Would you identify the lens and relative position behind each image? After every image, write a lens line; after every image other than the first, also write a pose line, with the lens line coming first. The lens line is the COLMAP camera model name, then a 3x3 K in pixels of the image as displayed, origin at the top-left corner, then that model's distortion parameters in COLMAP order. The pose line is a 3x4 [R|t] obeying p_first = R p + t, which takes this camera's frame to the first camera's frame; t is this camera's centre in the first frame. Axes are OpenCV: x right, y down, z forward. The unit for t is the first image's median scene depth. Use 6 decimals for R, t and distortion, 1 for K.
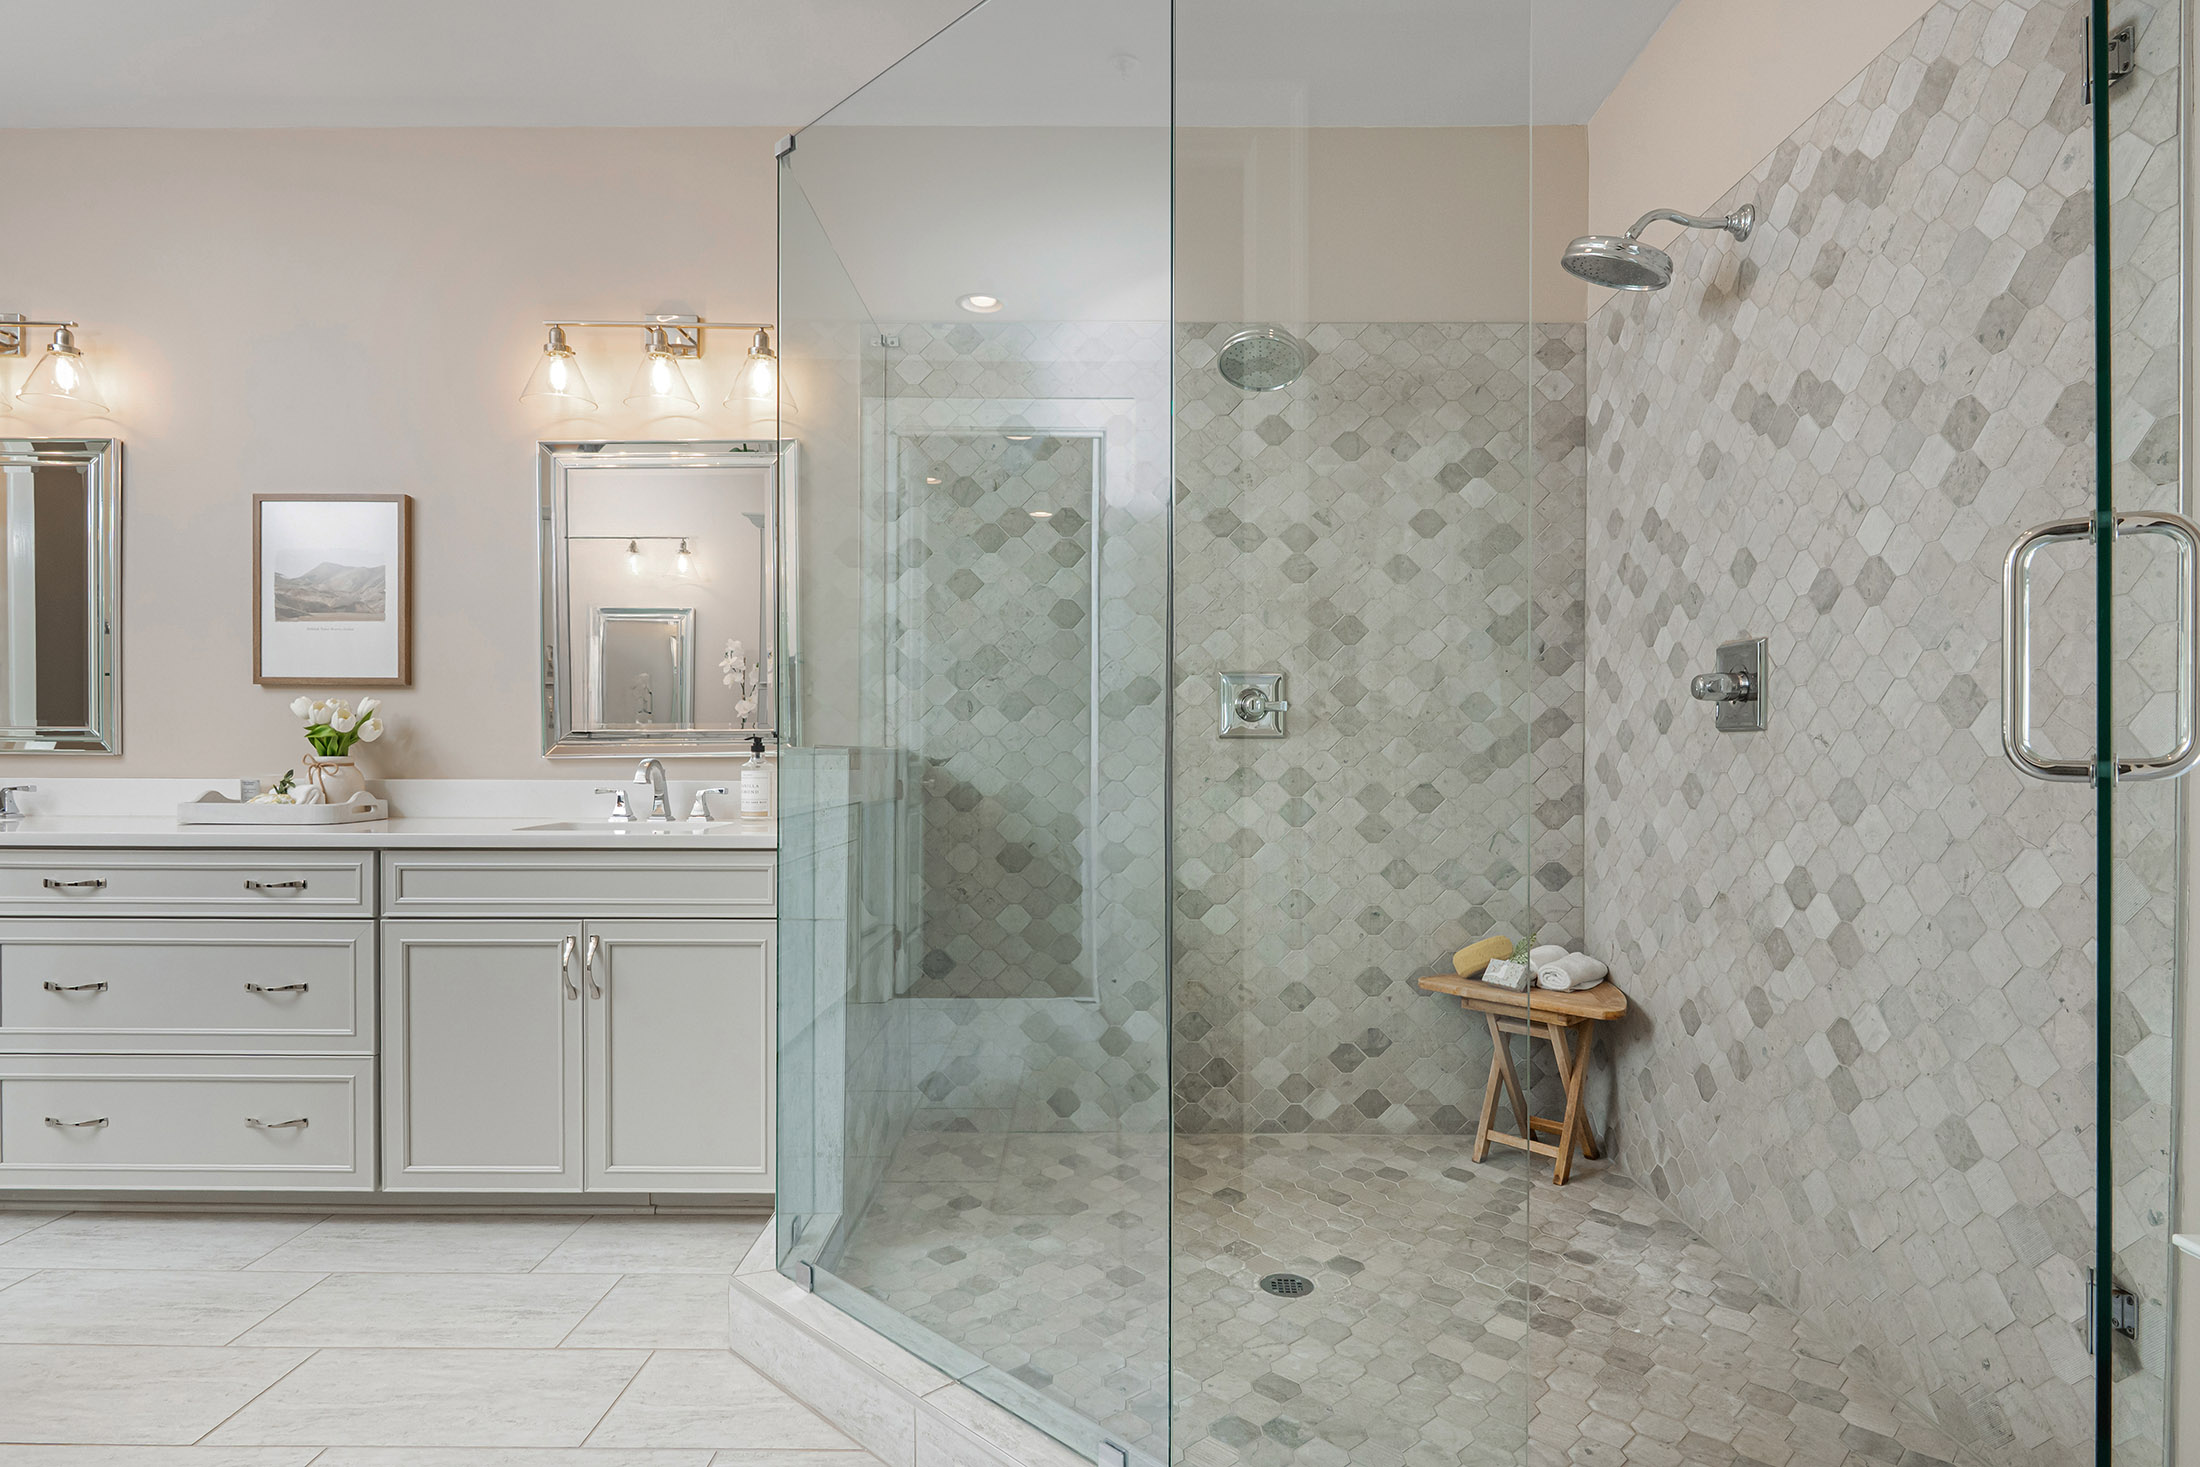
lens RADIAL K [[1144.9, 0, 1087.6], [0, 1144.9, 752.1], [0, 0, 1]] dist [-0.003390, 0.000069]
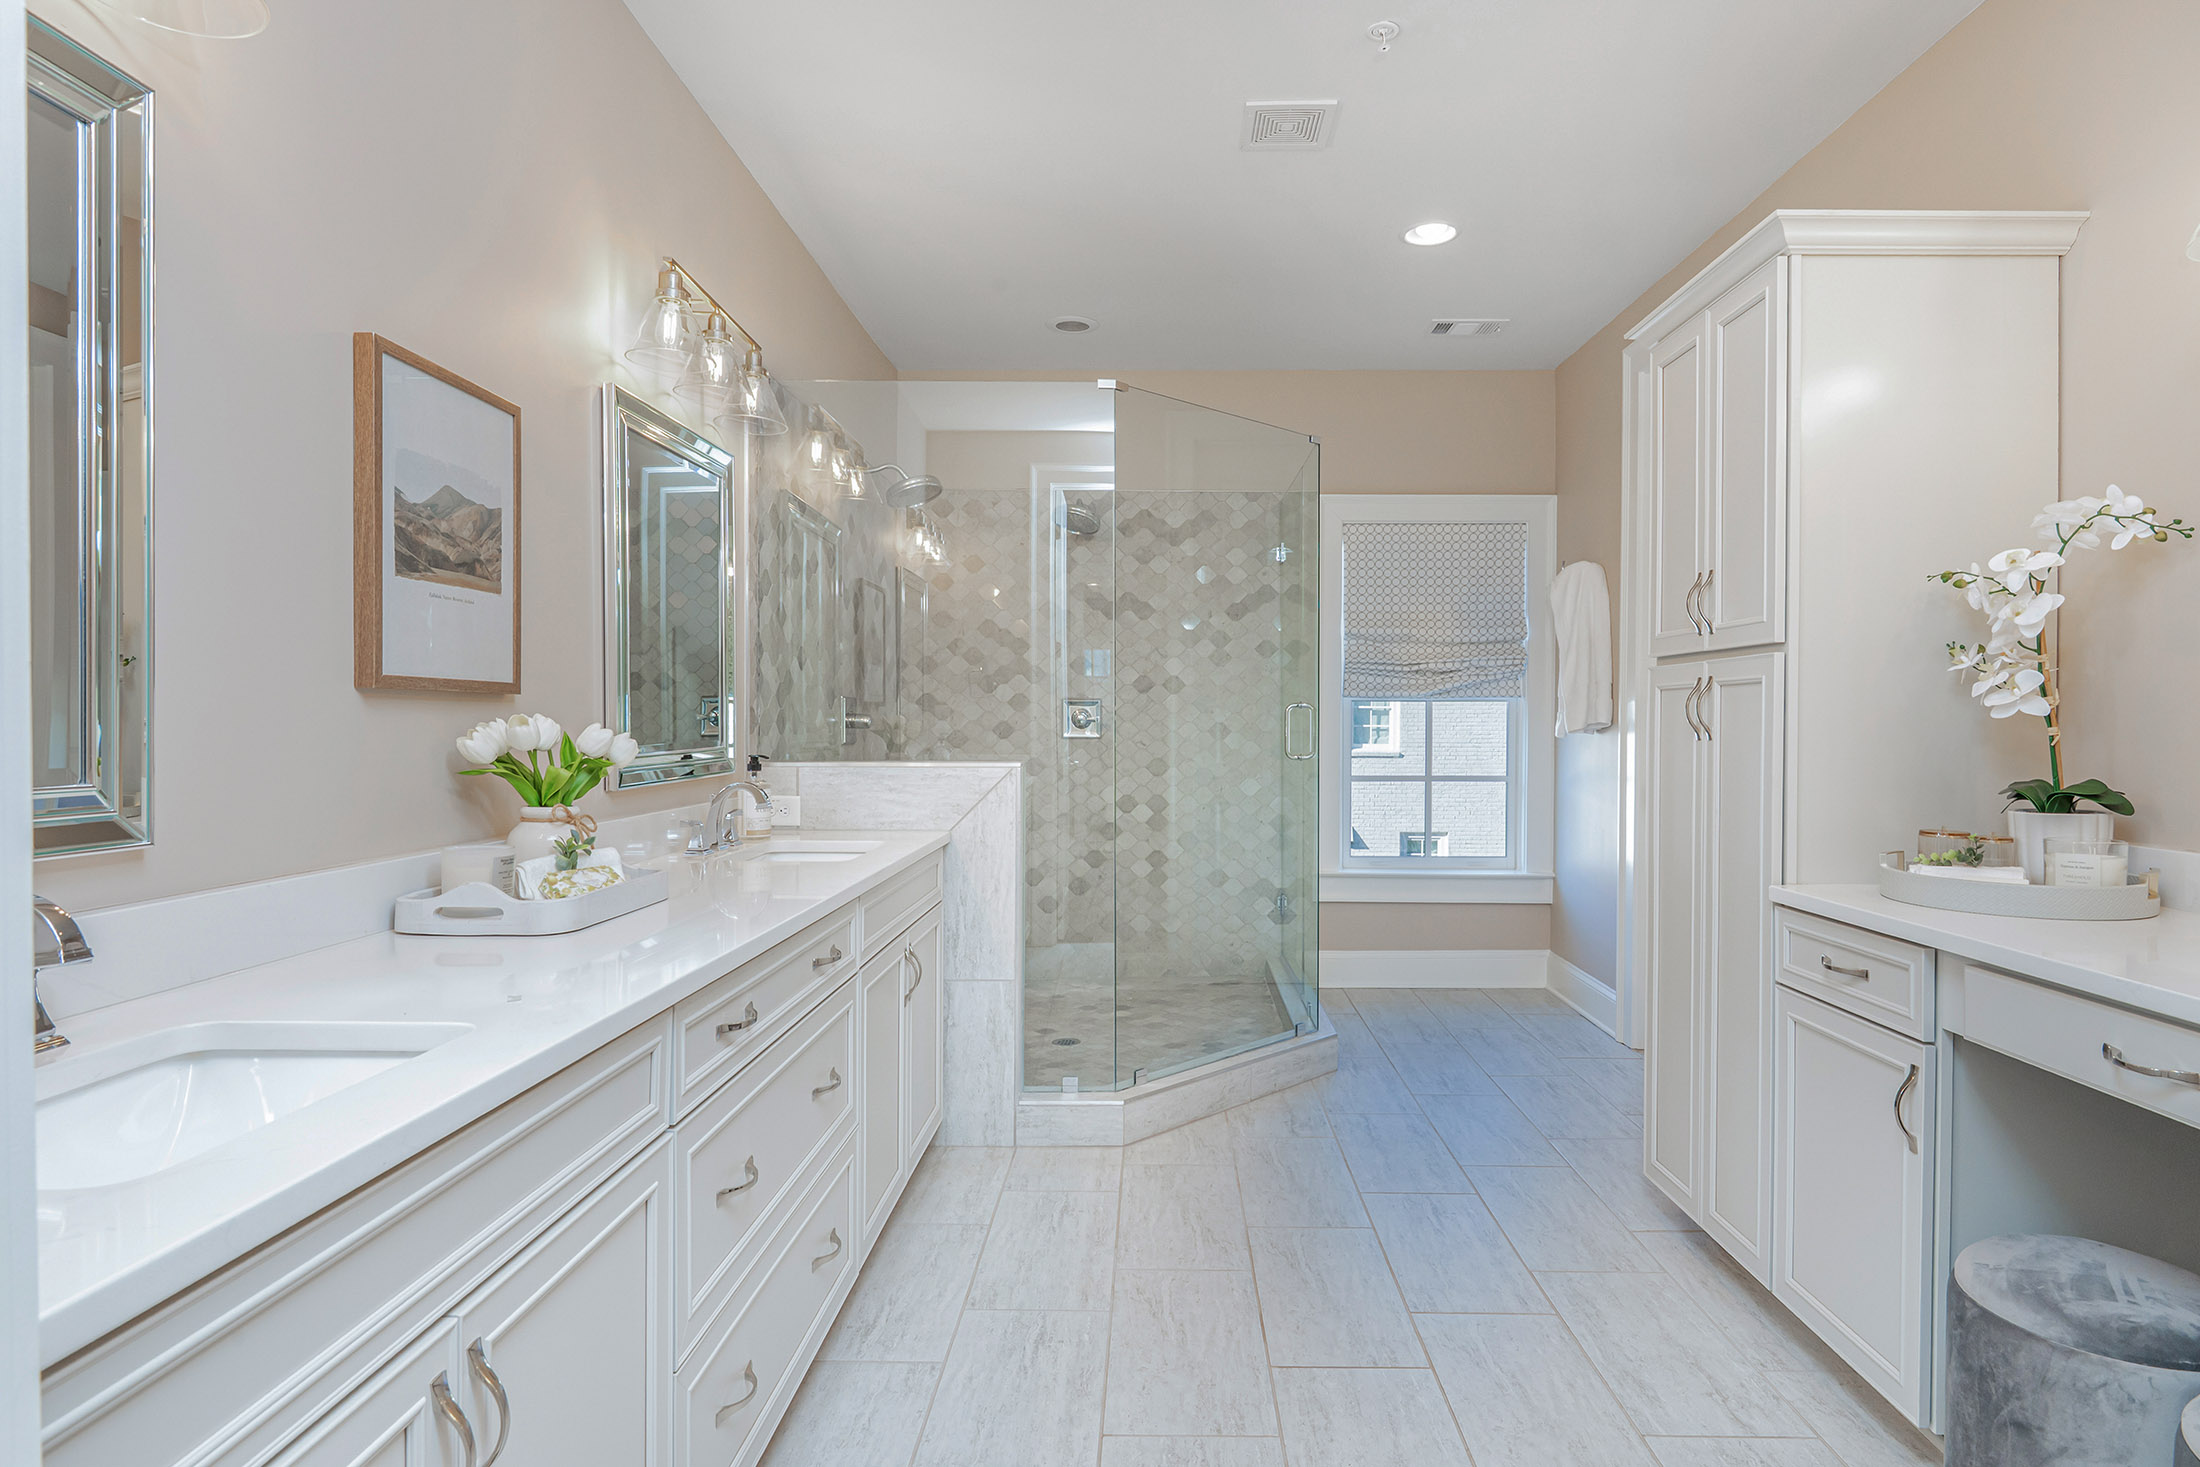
lens RADIAL K [[1144.9, 0, 1112.0], [0, 1144.9, 736.2], [0, 0, 1]] dist [-0.003390, 0.000069]
pose [[0.047887, -0.016714, 0.998713, -1.842588], [0.000717, 0.999860, 0.016699, -0.067008], [-0.998853, -0.000084, 0.047892, 0.925149]]
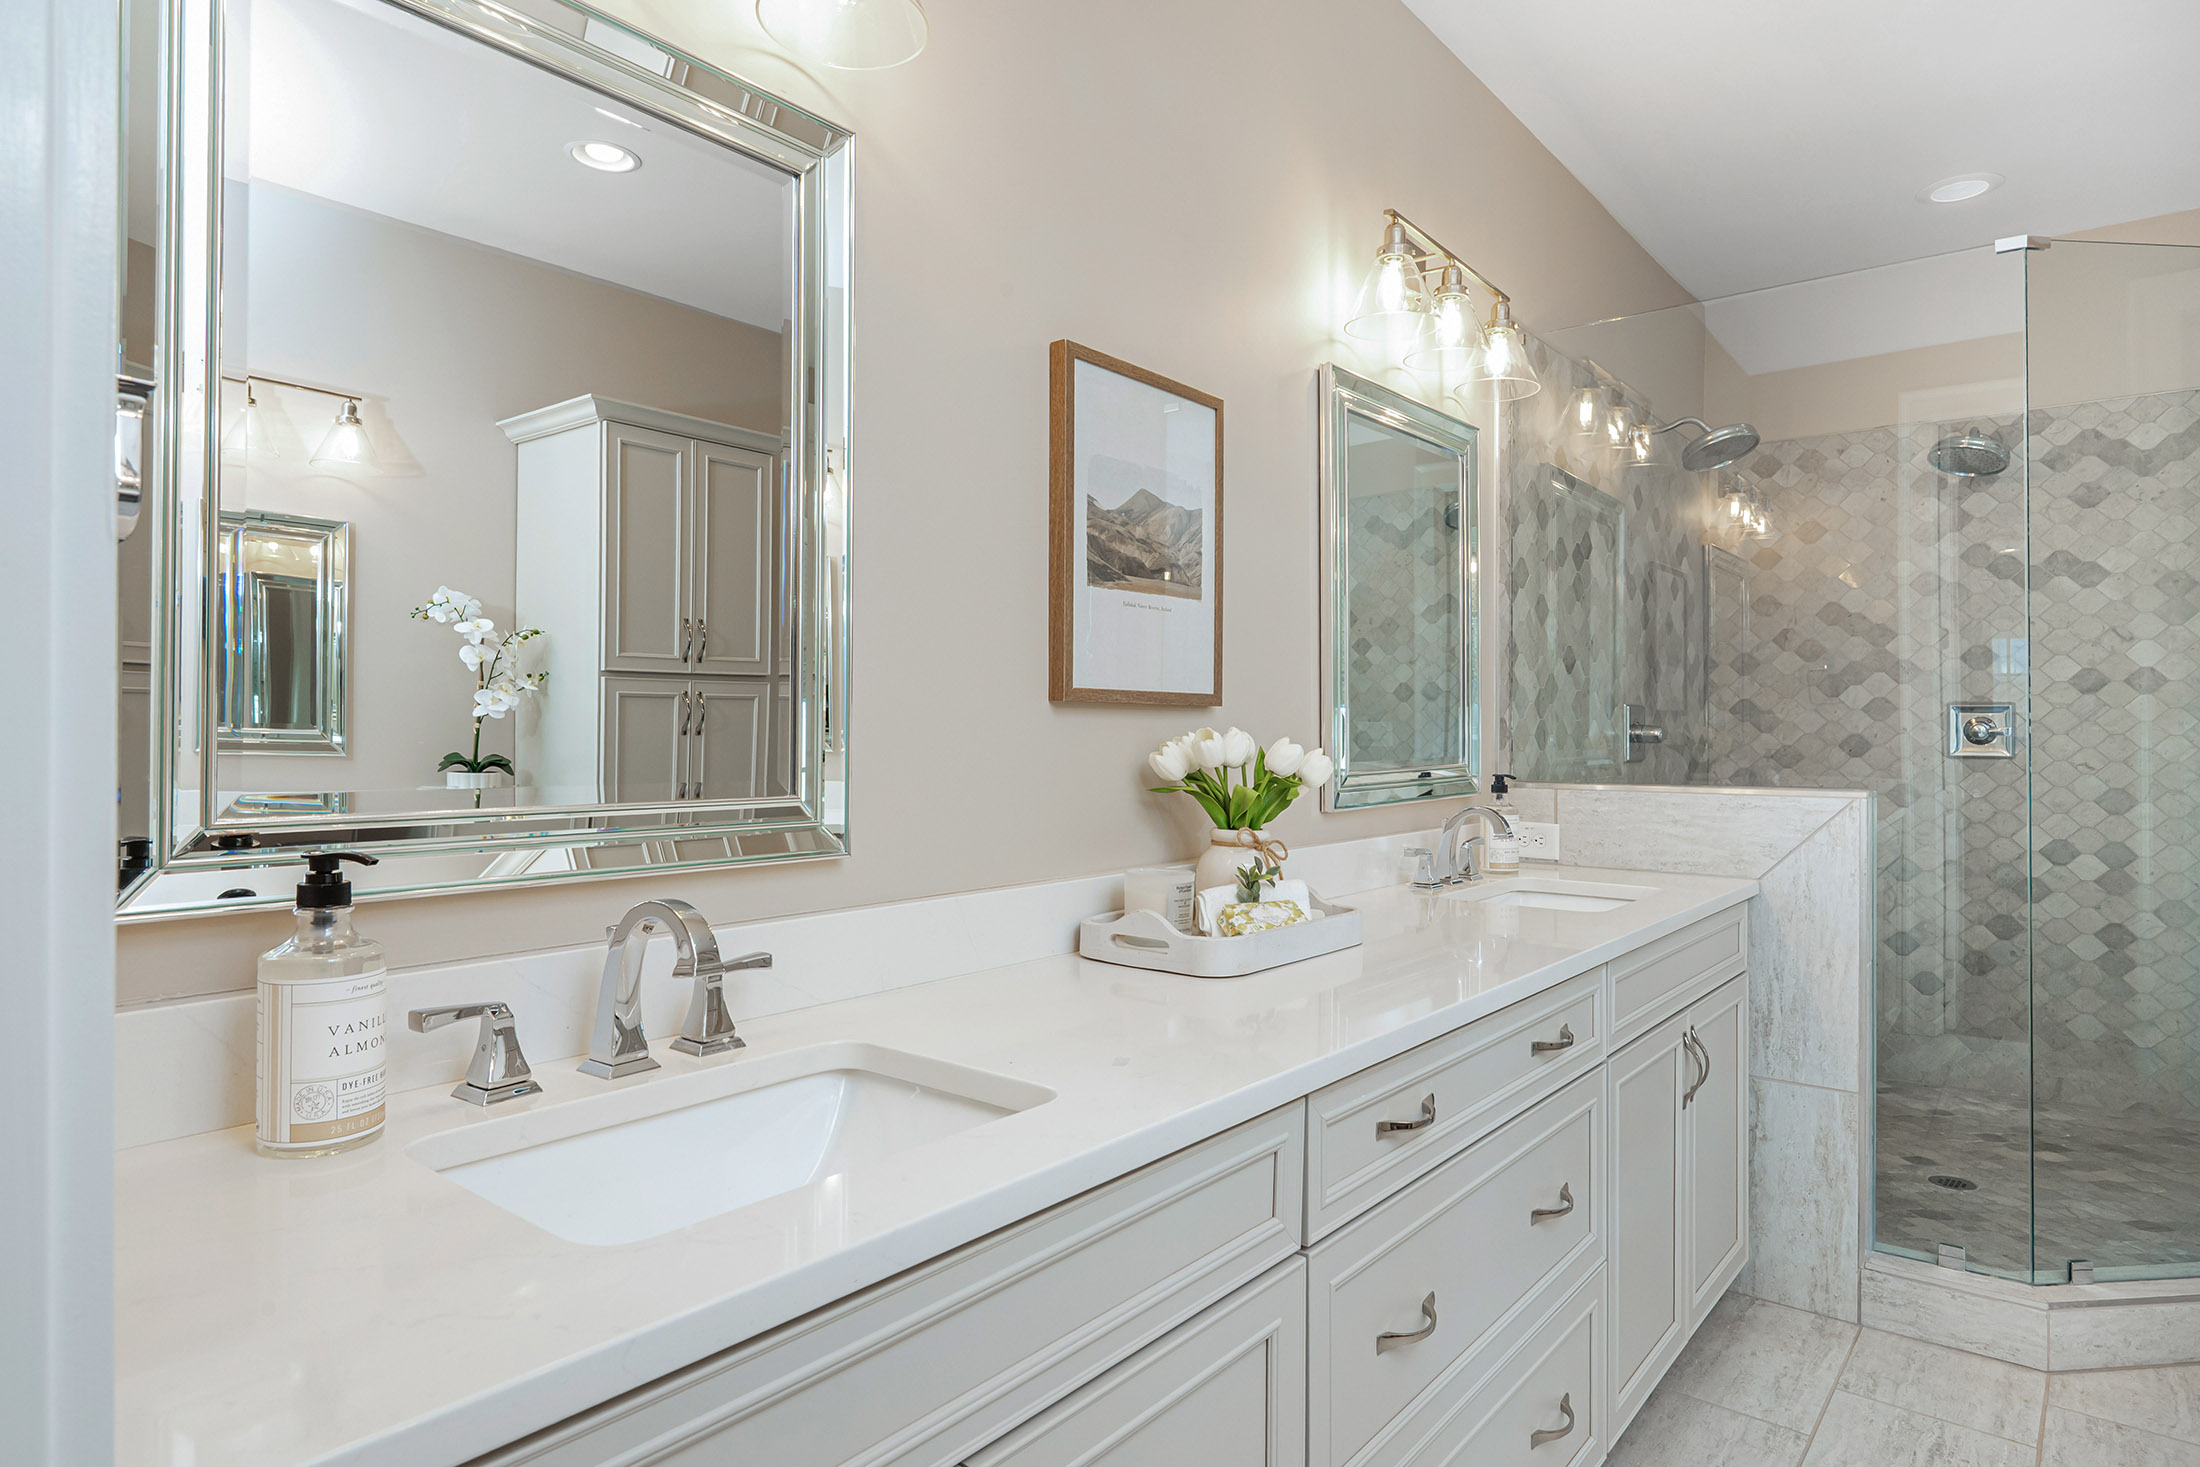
lens RADIAL K [[1209.5, 0, 1131.6], [0, 1209.5, 723.4], [0, 0, 1]] dist [0.003242, -0.003889]
pose [[0.641016, 0.002521, 0.767524, -1.673342], [0.002999, 0.999979, -0.005789, -0.068027], [-0.767522, 0.006012, 0.640994, 0.915224]]
